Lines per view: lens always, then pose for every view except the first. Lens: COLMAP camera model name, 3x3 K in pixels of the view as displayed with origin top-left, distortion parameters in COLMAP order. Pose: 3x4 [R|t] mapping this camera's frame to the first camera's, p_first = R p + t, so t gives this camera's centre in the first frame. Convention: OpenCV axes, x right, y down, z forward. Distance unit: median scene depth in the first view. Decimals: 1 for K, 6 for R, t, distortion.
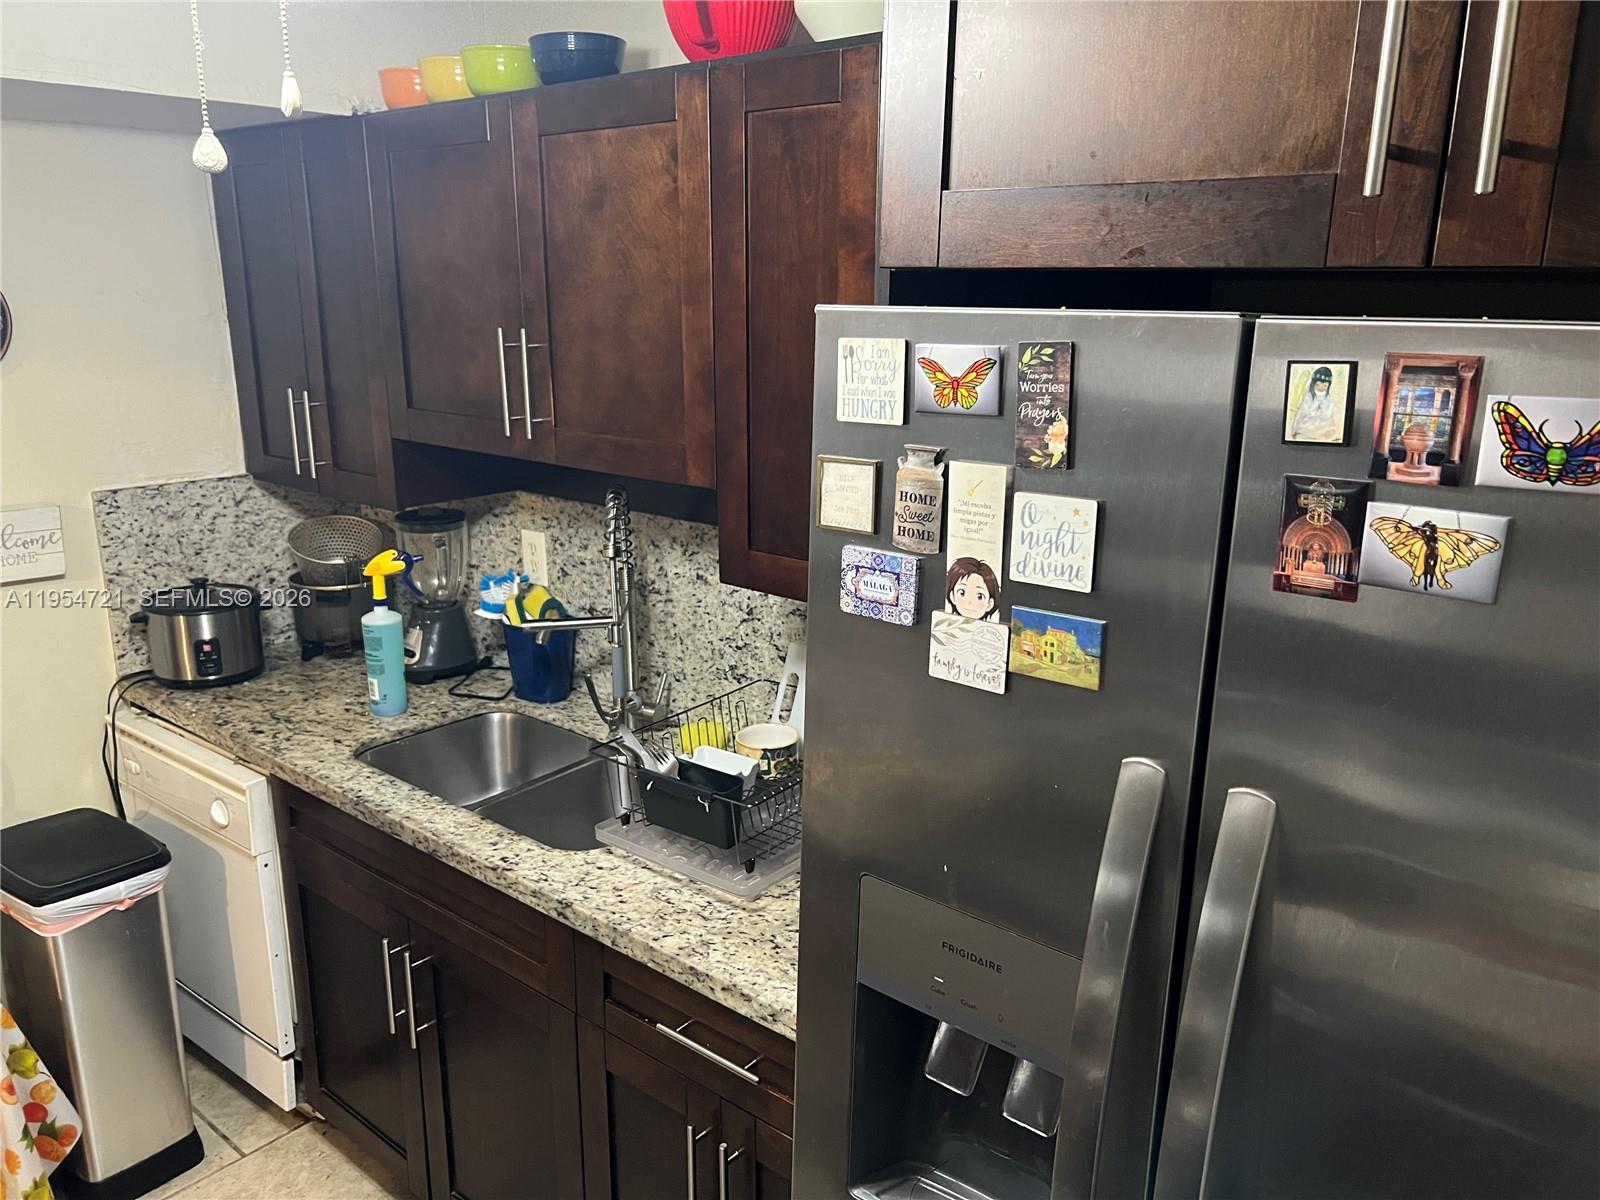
lens RADIAL K [[1212.5, 0, 799.6], [0, 1212.5, 611.8], [0, 0, 1]] dist [0.047295, -0.057694]
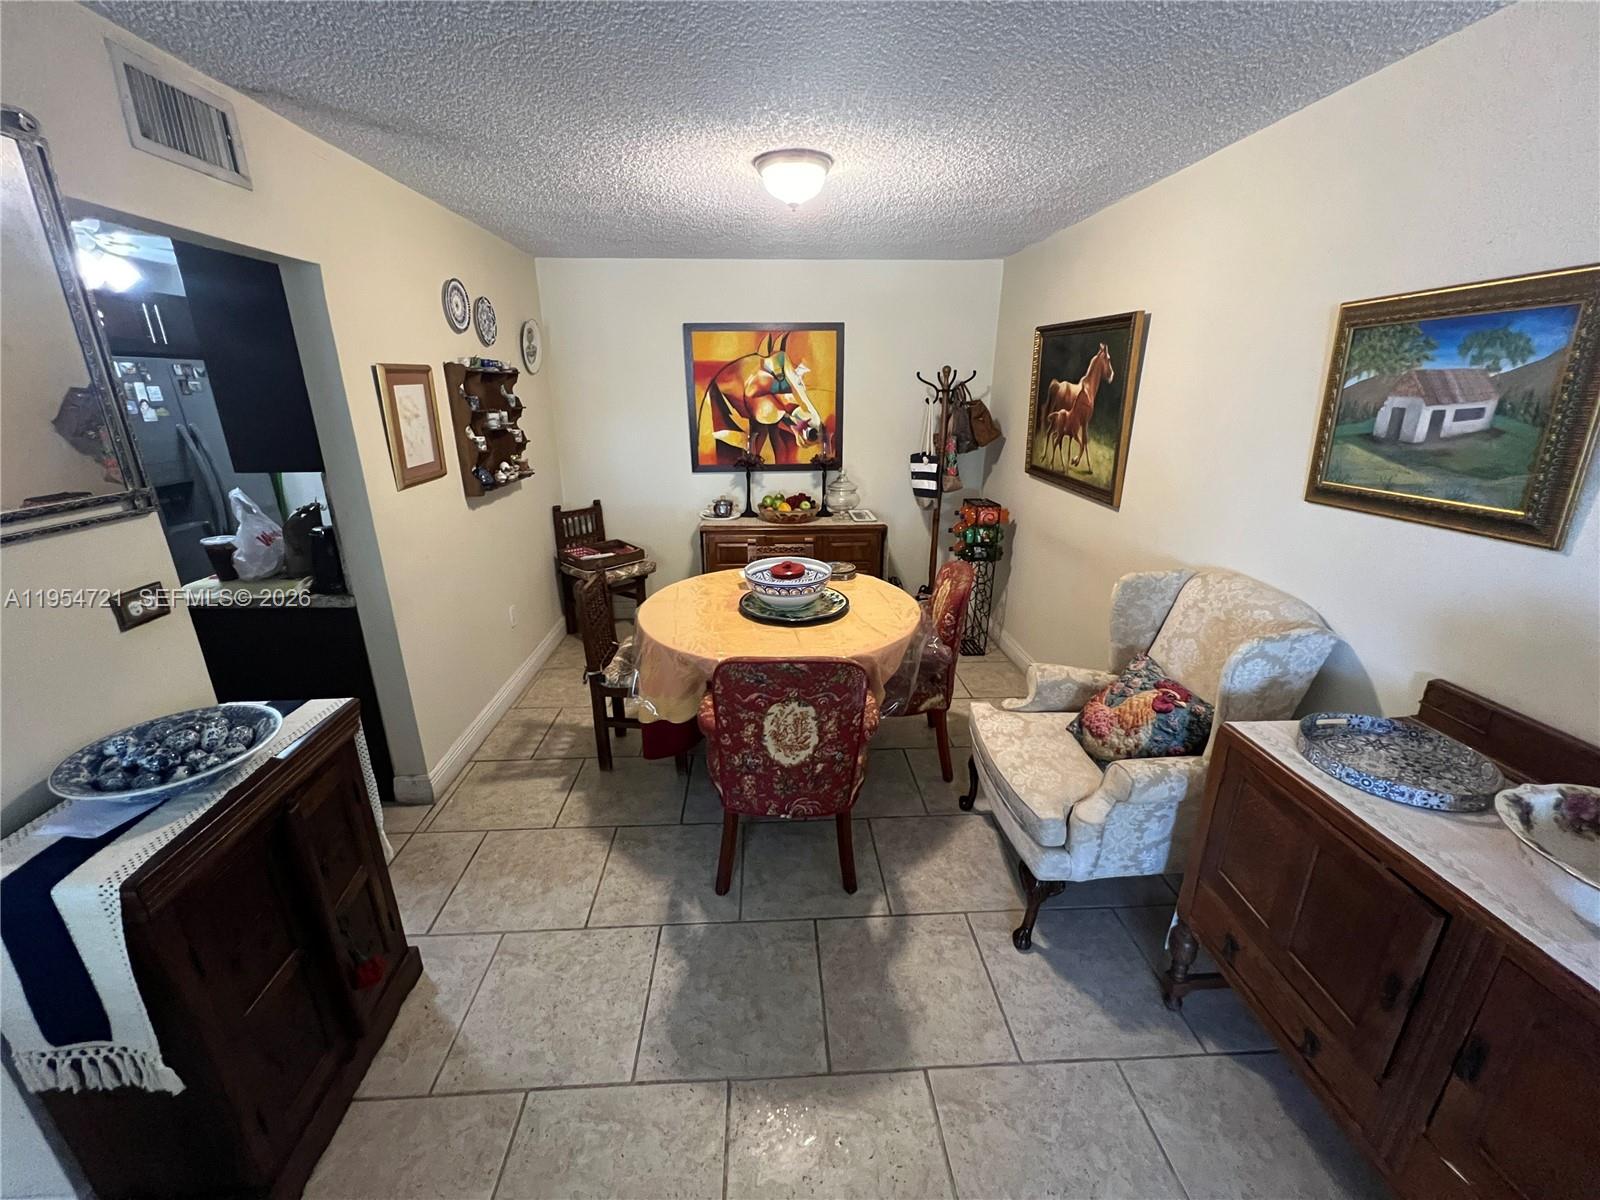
lens RADIAL K [[642.8, 0, 801.5], [0, 642.8, 597.3], [0, 0, 1]] dist [-0.005272, 0.000038]
pose [[-0.688002, -0.233906, 0.686979, -1.724270], [0.184617, 0.859076, 0.477394, -0.041231], [-0.701833, 0.455277, -0.547863, 0.332329]]
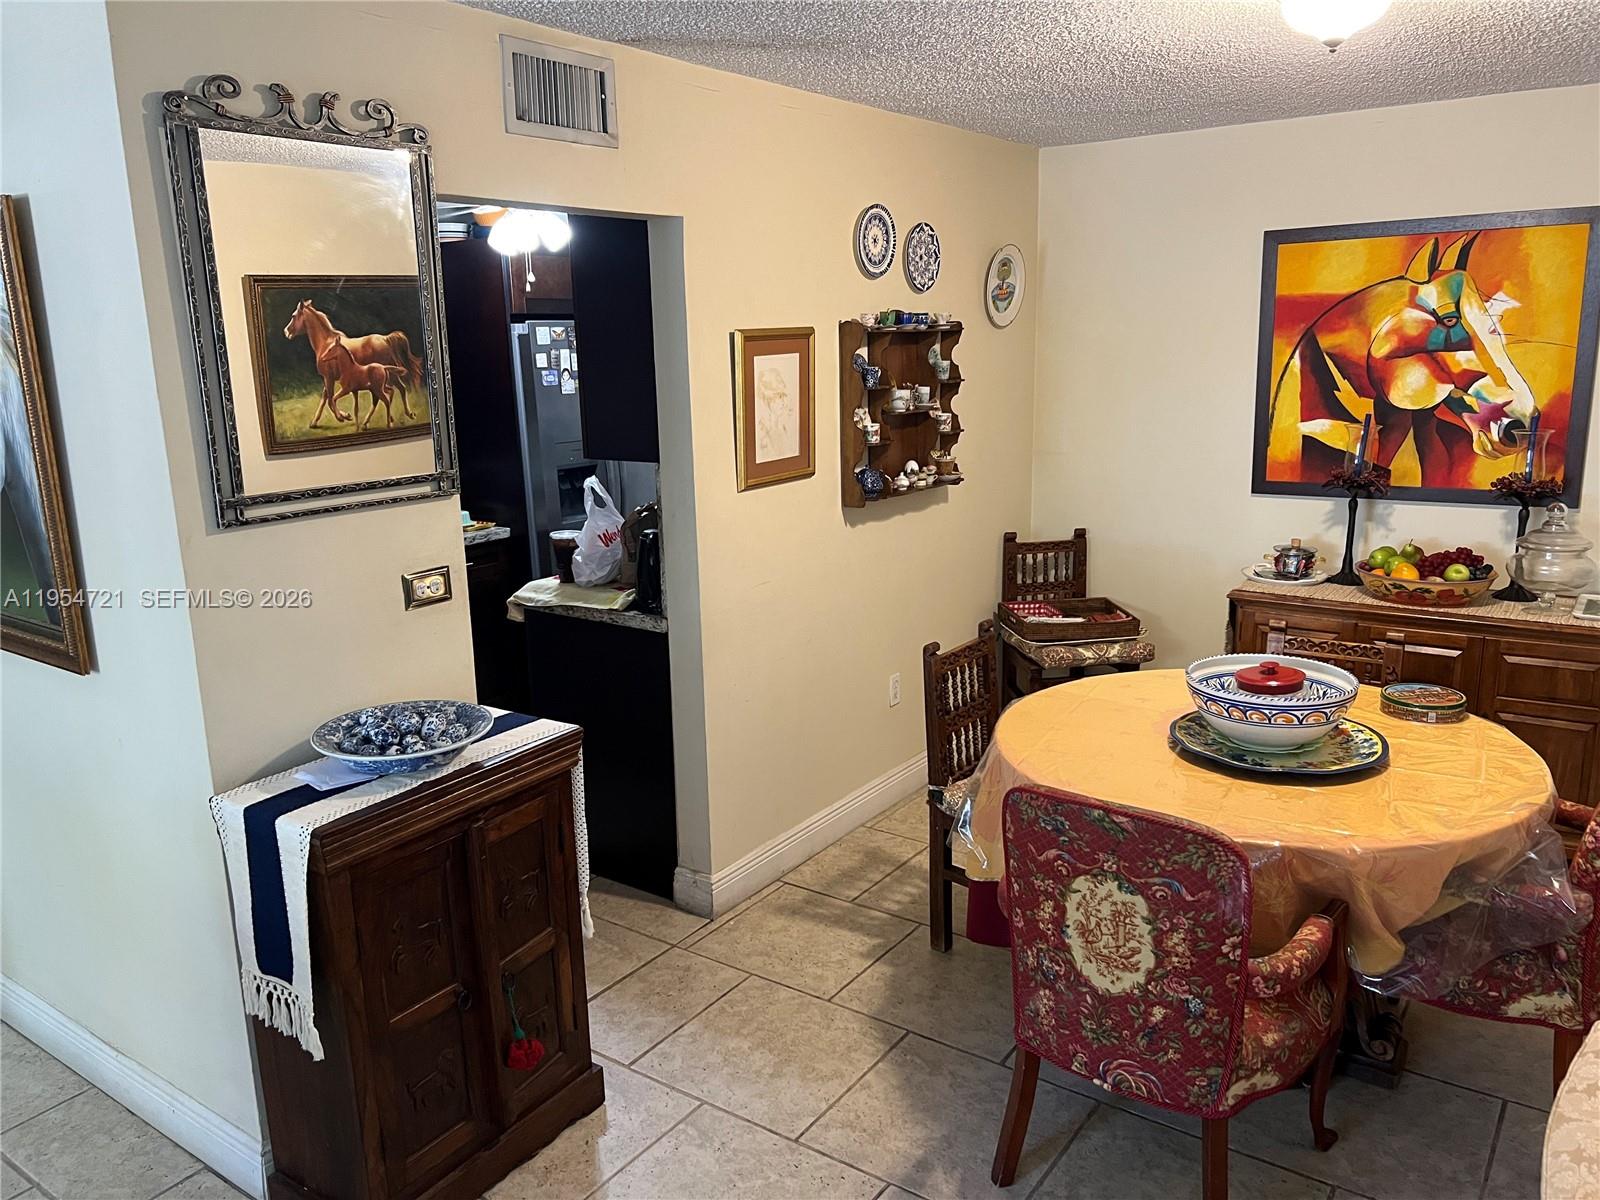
lens RADIAL K [[1212.5, 0, 796.4], [0, 1212.5, 602.8], [0, 0, 1]] dist [0.047295, -0.057694]
pose [[-0.079999, -0.220351, 0.972135, -1.987253], [0.281069, 0.930700, 0.234089, -0.018748], [-0.956347, 0.291964, -0.012521, 0.150831]]
